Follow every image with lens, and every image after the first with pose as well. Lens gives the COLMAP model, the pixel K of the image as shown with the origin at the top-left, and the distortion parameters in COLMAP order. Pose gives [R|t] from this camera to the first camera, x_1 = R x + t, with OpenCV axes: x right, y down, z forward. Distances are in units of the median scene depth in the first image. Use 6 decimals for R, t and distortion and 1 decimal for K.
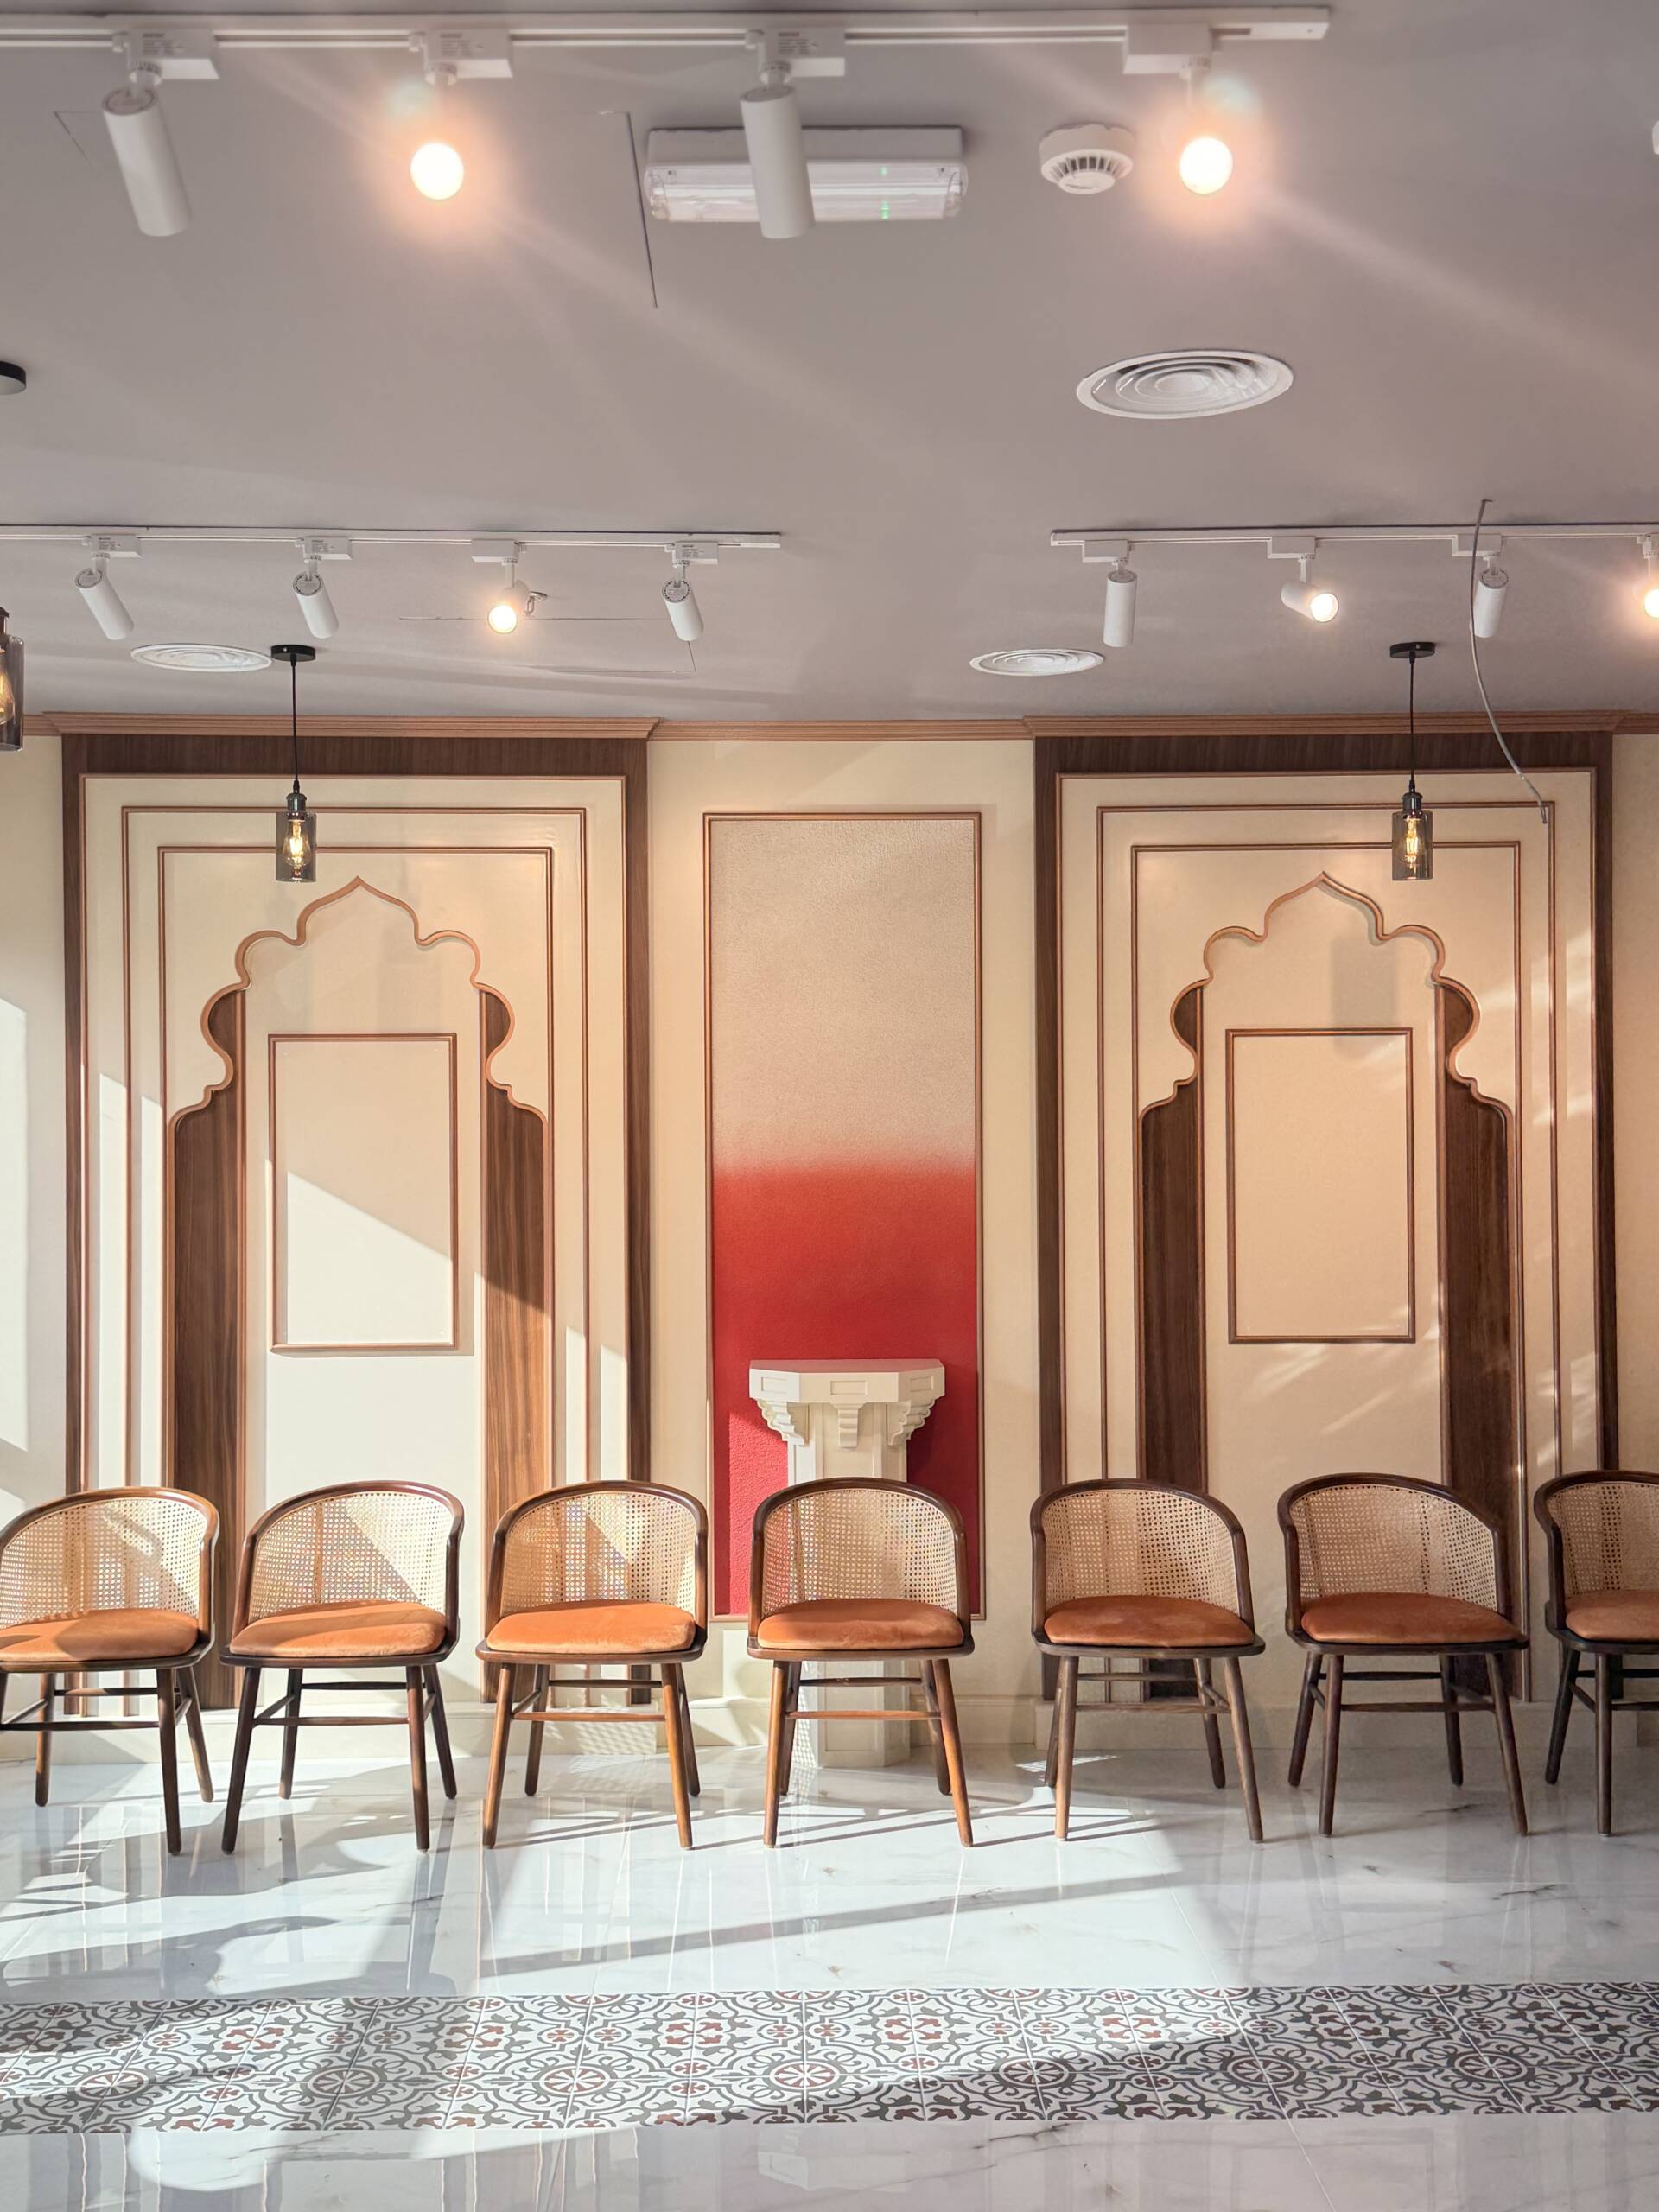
lens RADIAL K [[2309.6, 0, 829.5], [0, 2309.6, 1106.0], [0, 0, 1]] dist [0.147555, -0.015549]
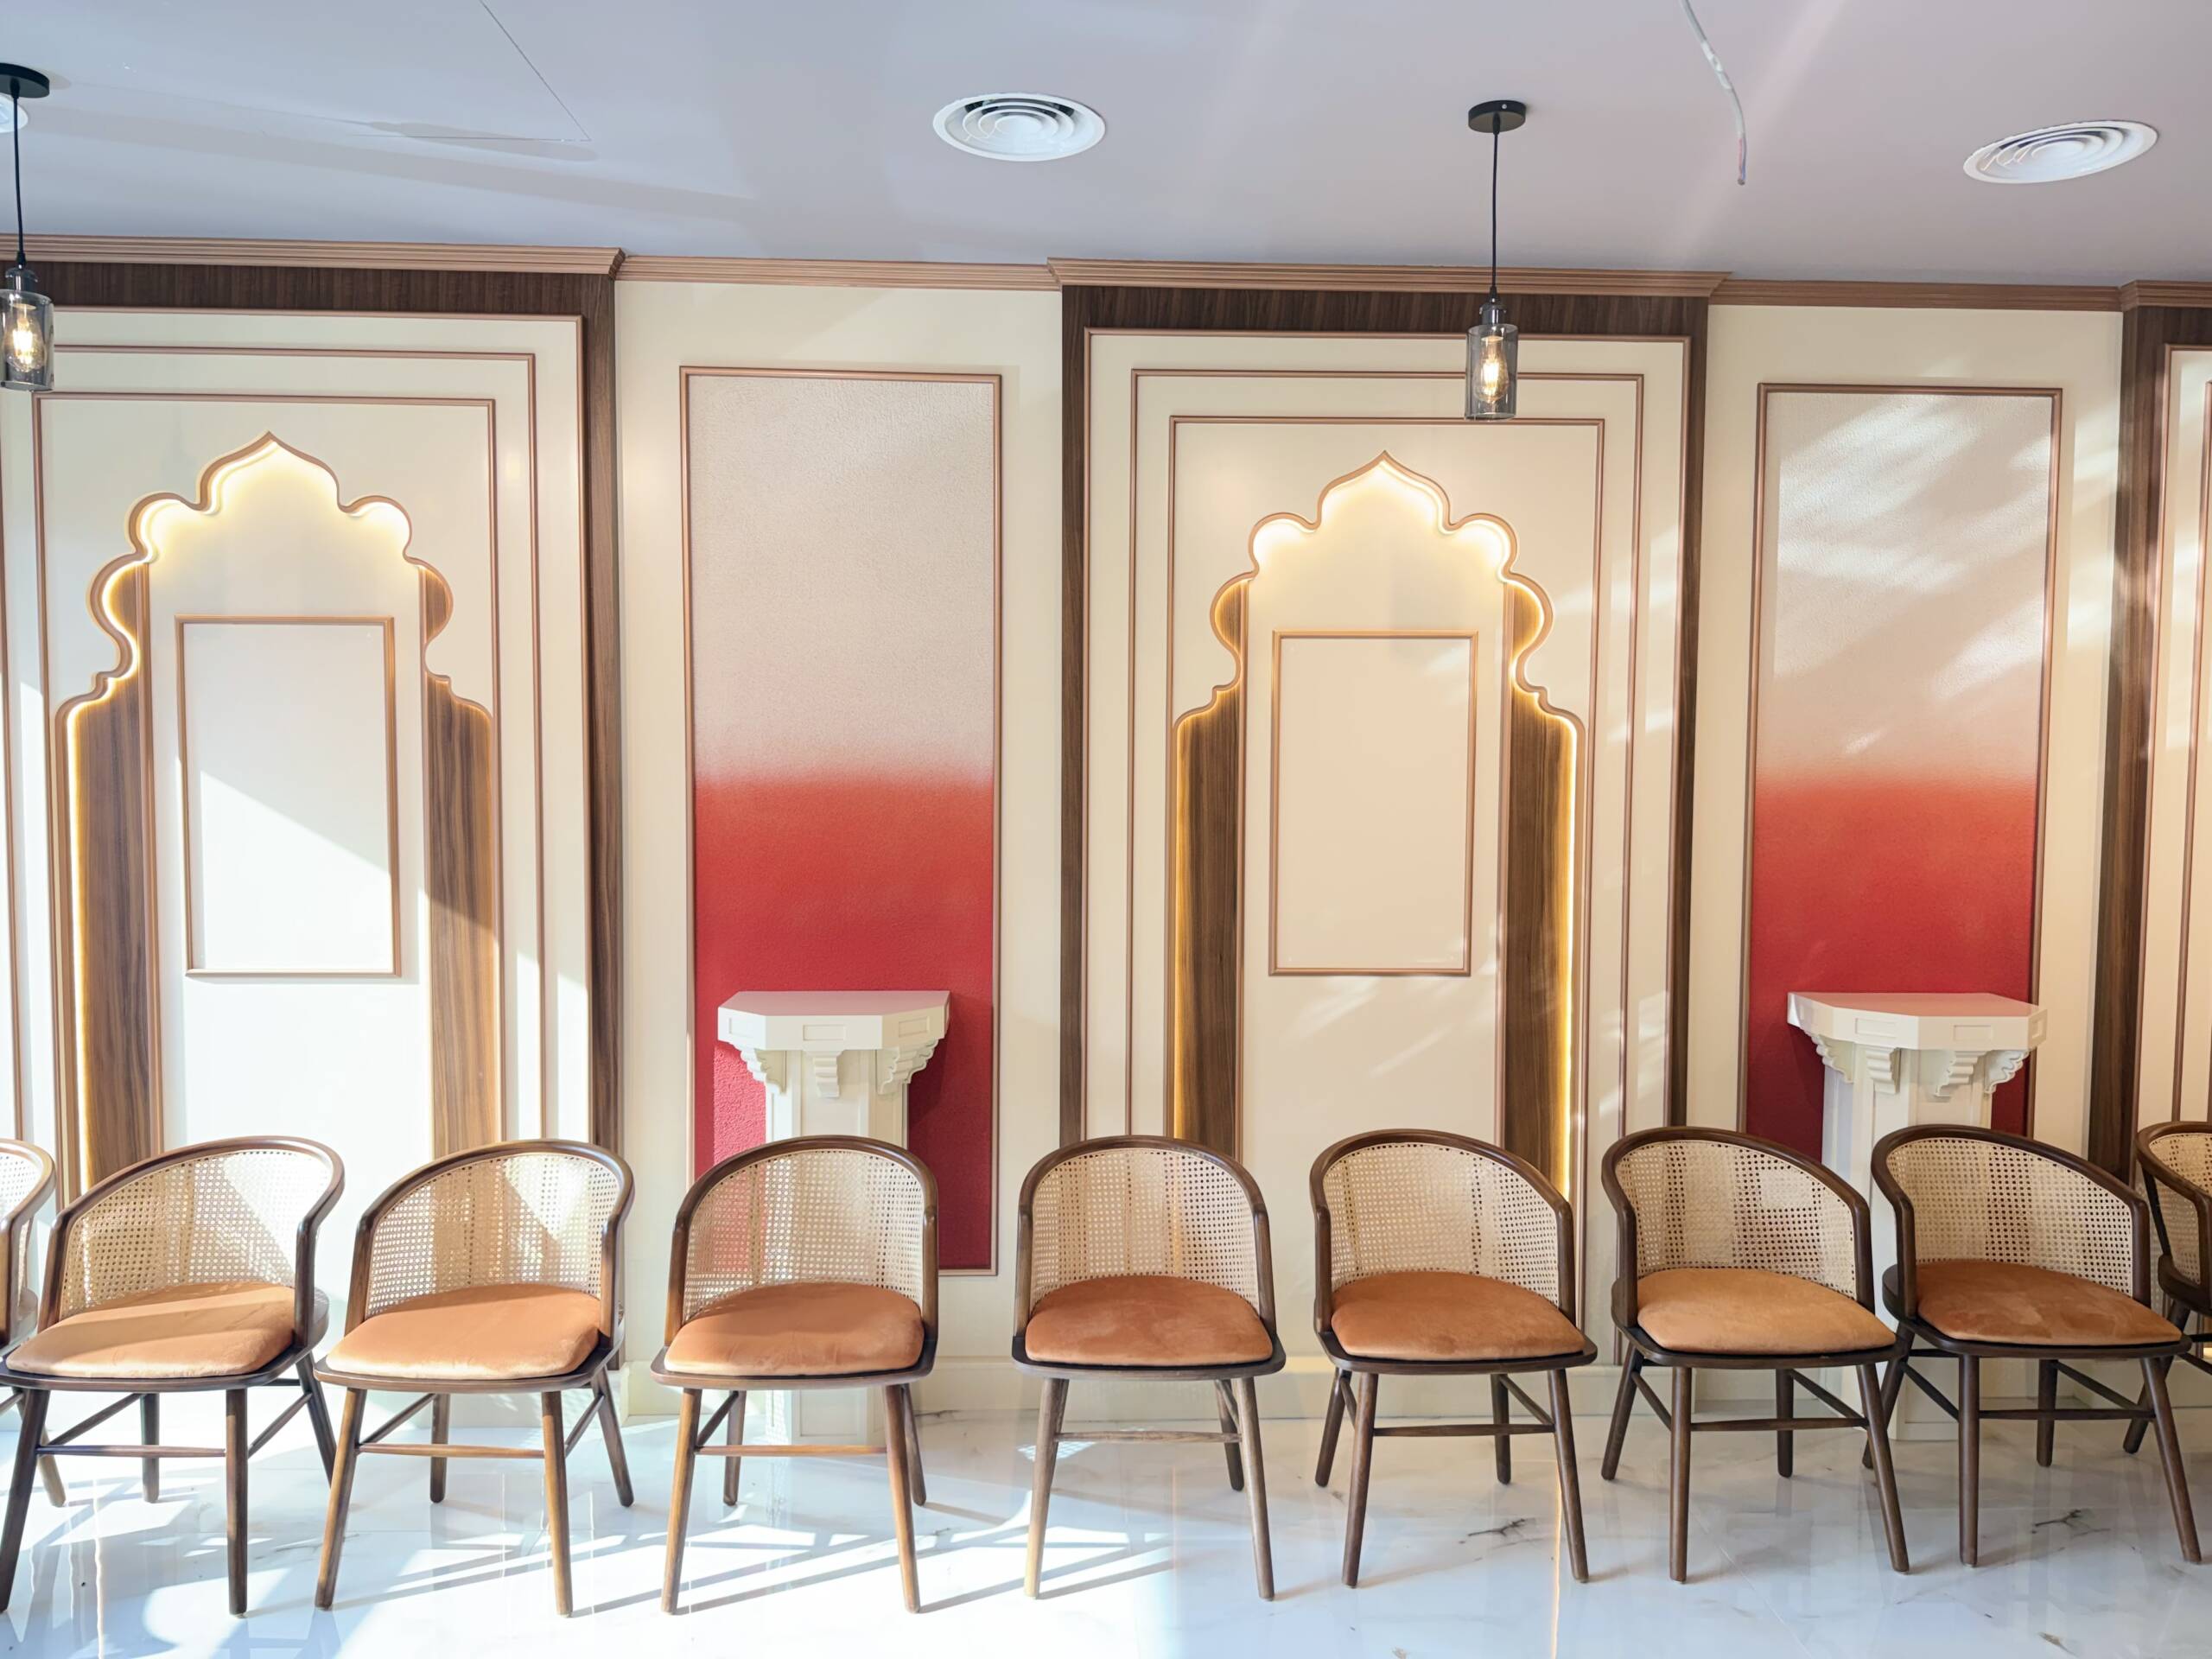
lens RADIAL K [[1579.3, 0, 1106.0], [0, 1579.3, 829.5], [0, 0, 1]] dist [0.115314, -0.076063]
pose [[0.999585, 0.012018, 0.026169, 0.093520], [-0.013522, 0.998221, 0.058069, 0.009796], [-0.025424, -0.058399, 0.997970, 0.395564]]
